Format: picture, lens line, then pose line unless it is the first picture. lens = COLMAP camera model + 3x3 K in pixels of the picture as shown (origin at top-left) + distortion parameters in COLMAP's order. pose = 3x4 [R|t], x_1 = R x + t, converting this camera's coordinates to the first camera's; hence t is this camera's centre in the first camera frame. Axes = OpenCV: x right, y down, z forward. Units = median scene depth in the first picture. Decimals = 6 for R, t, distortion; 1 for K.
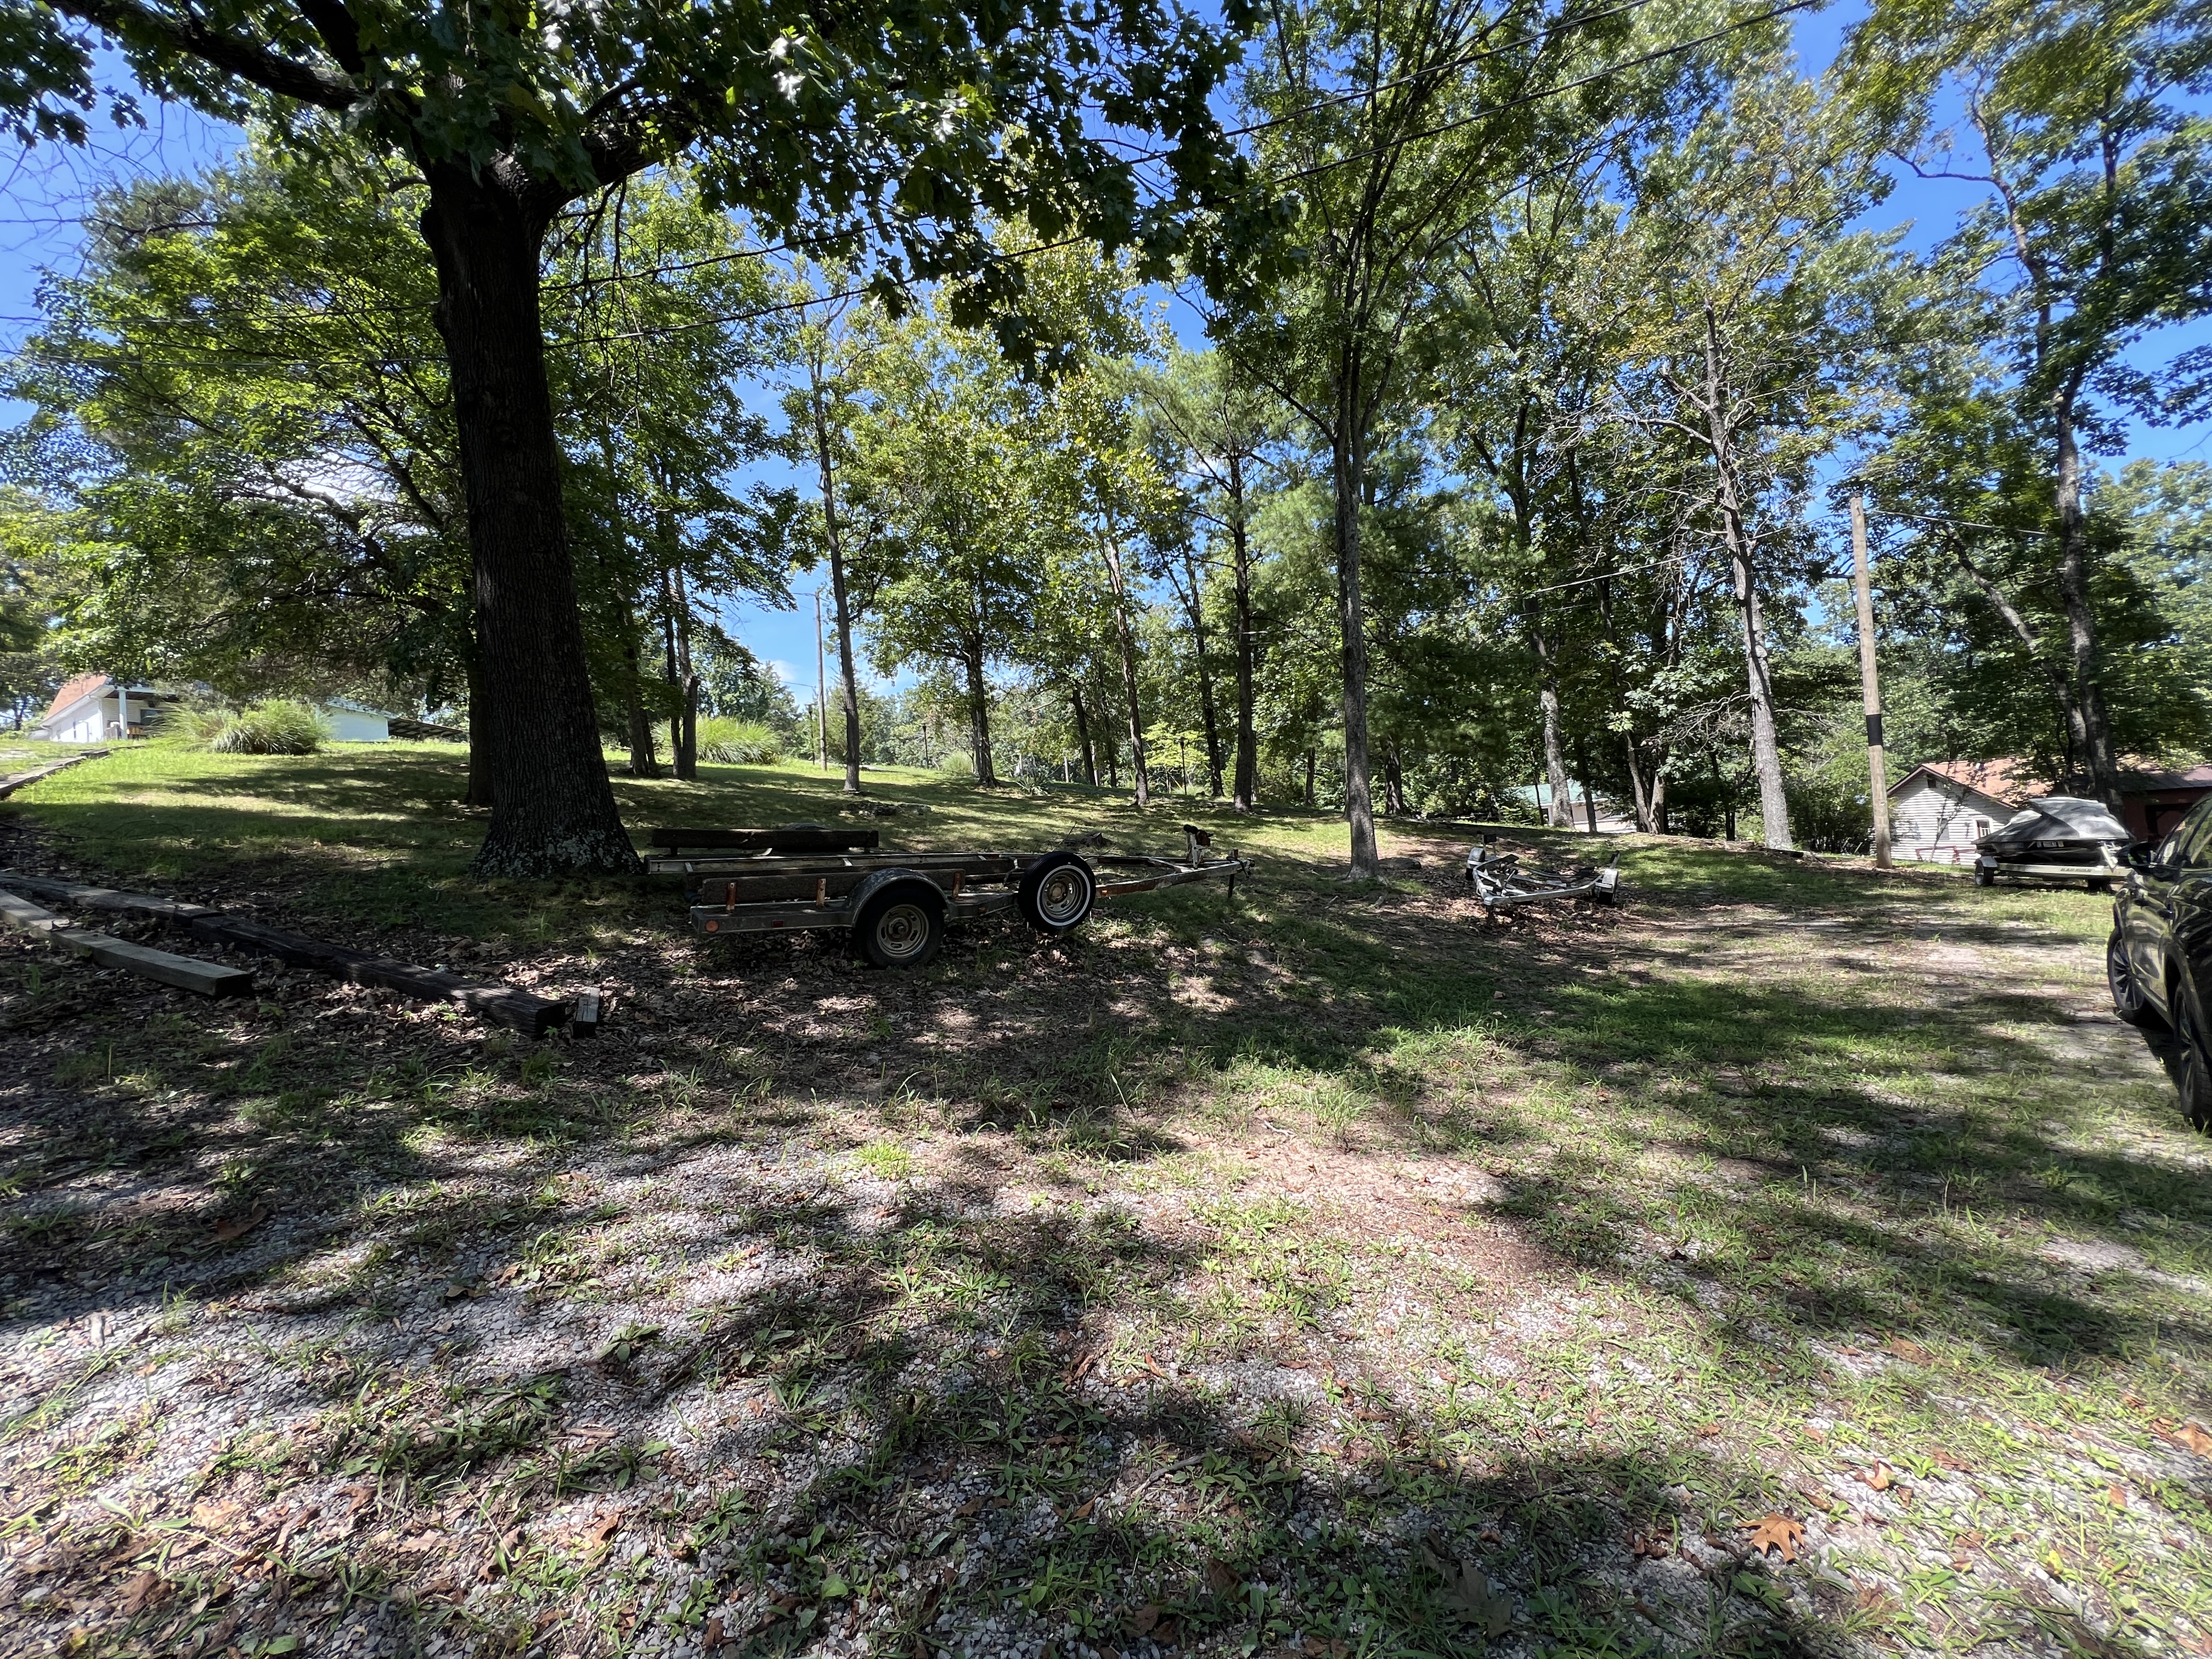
lens RADIAL K [[892.5, 0, 1109.0], [0, 892.5, 835.4], [0, 0, 1]] dist [-0.002884, 0.001039]
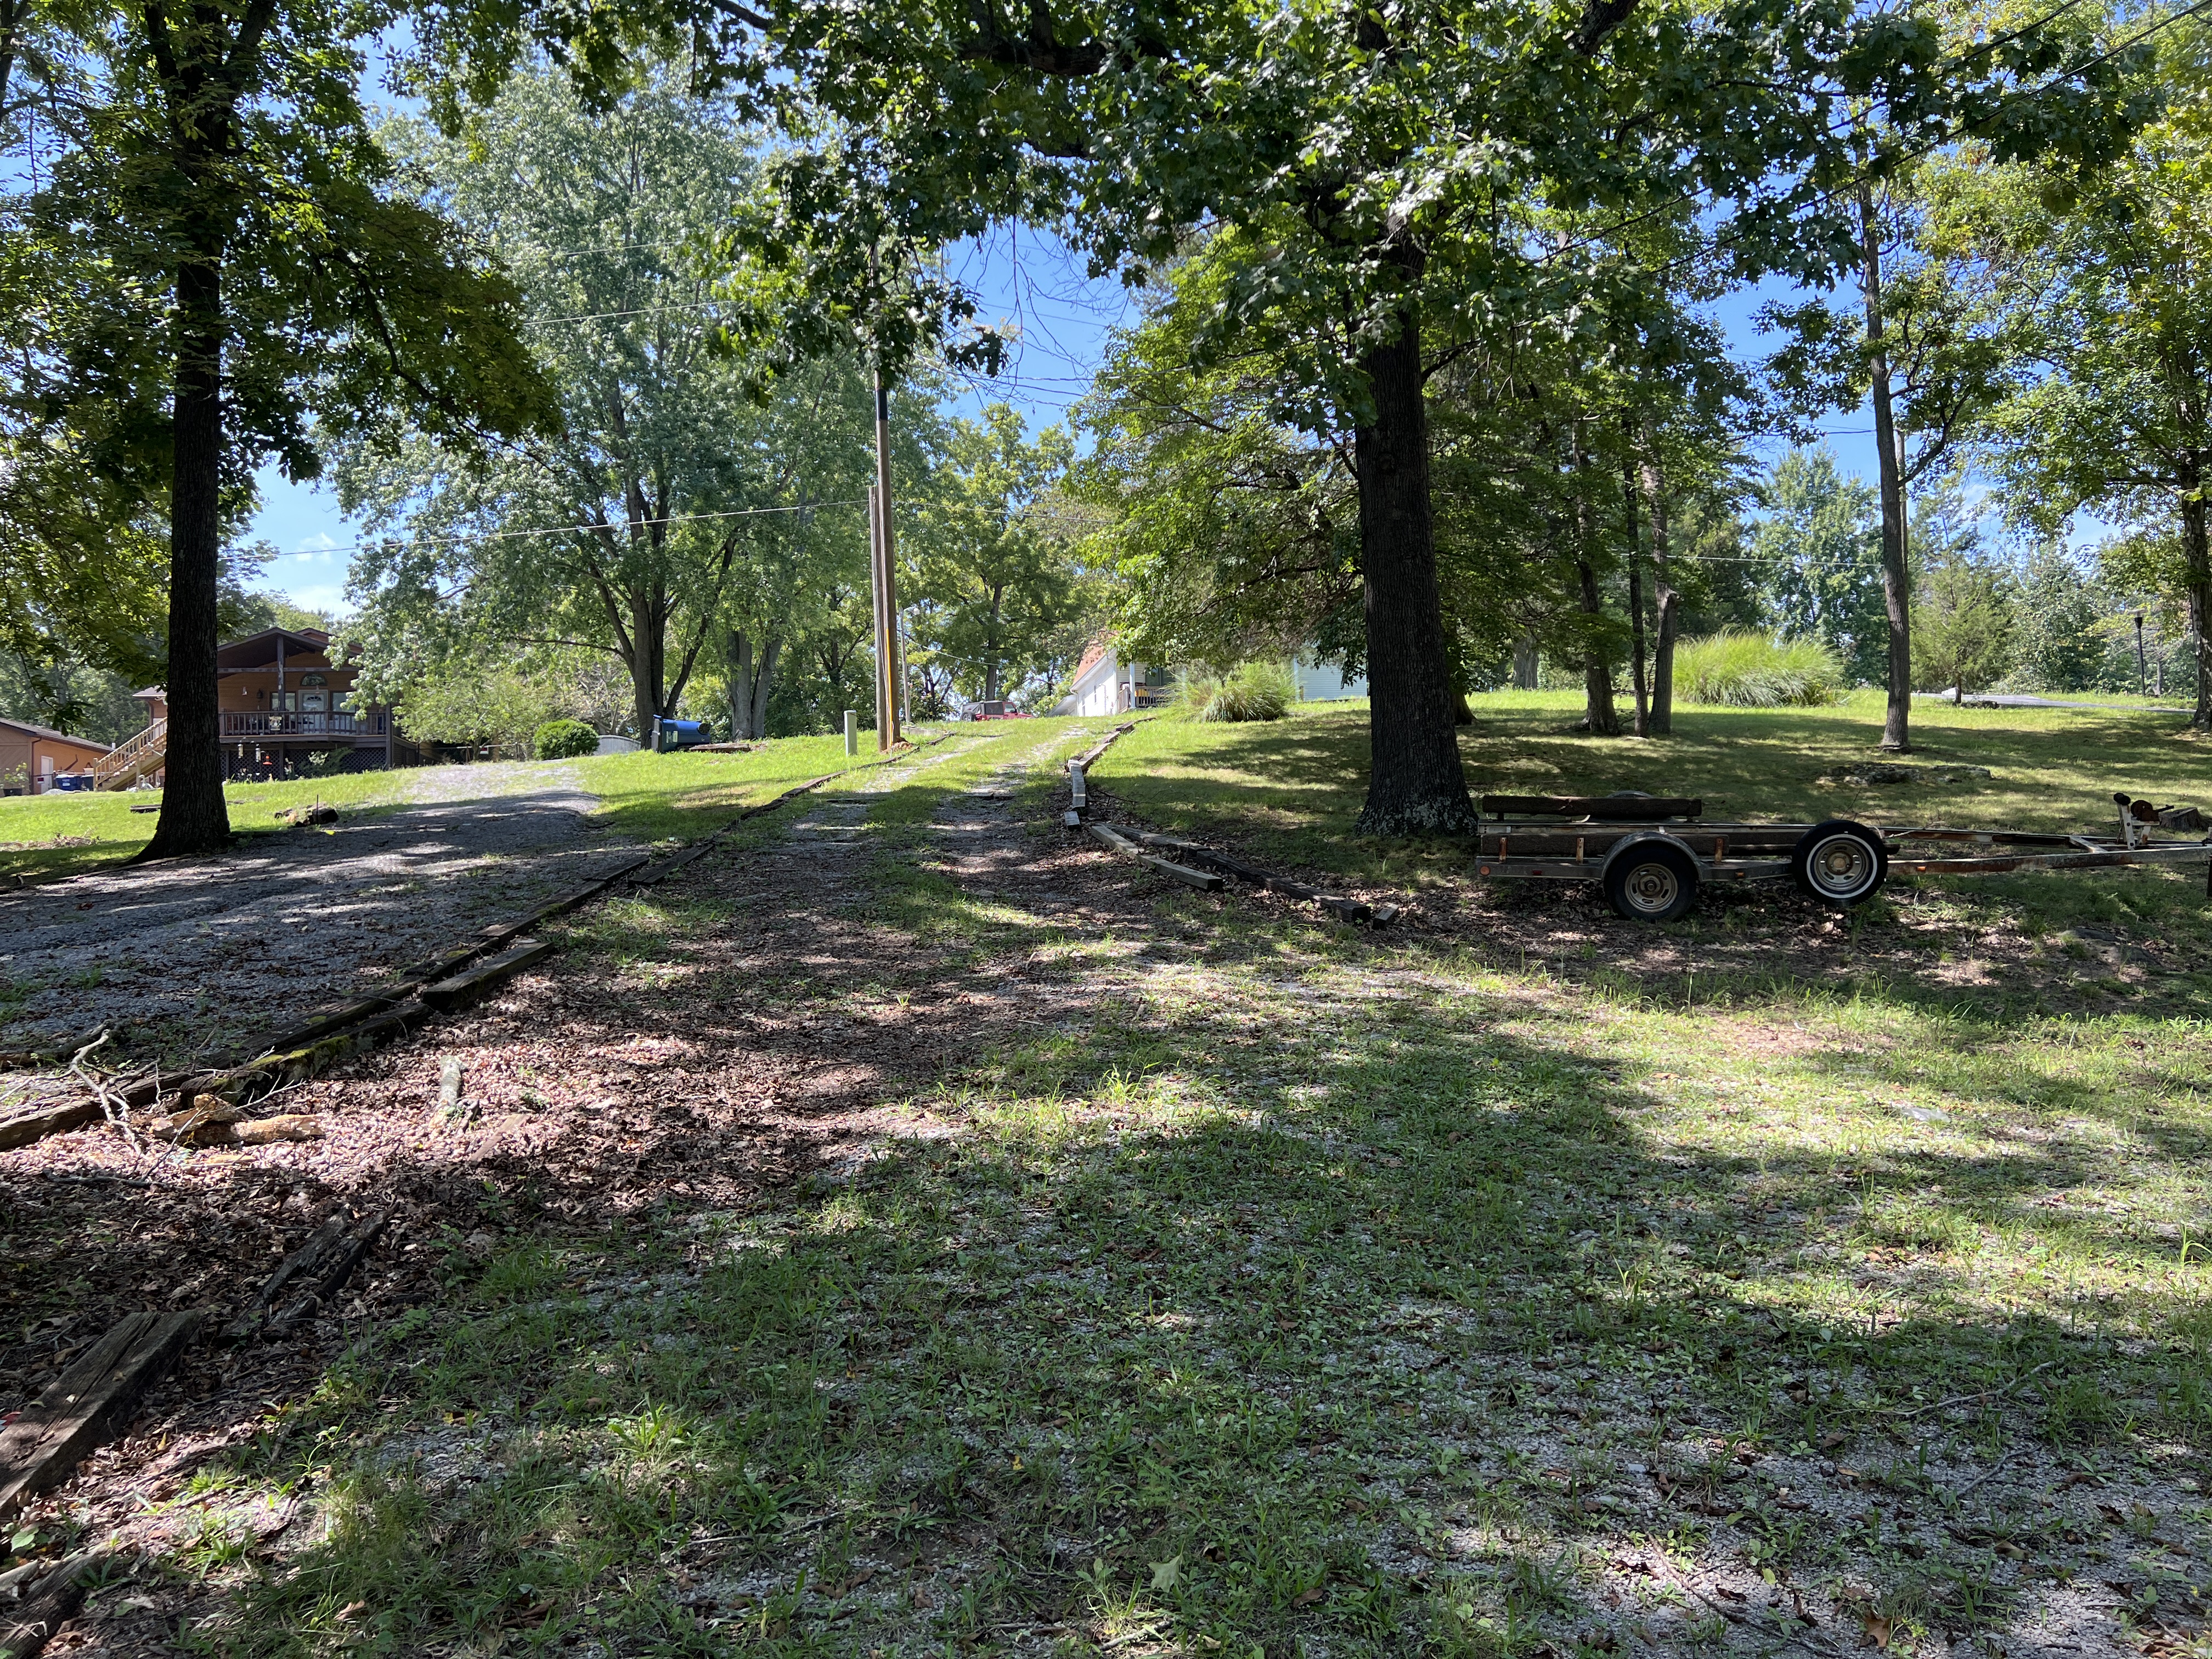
lens RADIAL K [[1701.3, 0, 1107.0], [0, 1701.3, 826.7], [0, 0, 1]] dist [0.081503, -0.001558]
pose [[0.666067, 0.014726, -0.745746, 0.505340], [-0.013606, 0.999879, 0.007592, 0.014080], [0.745767, 0.005090, 0.666187, -0.512102]]
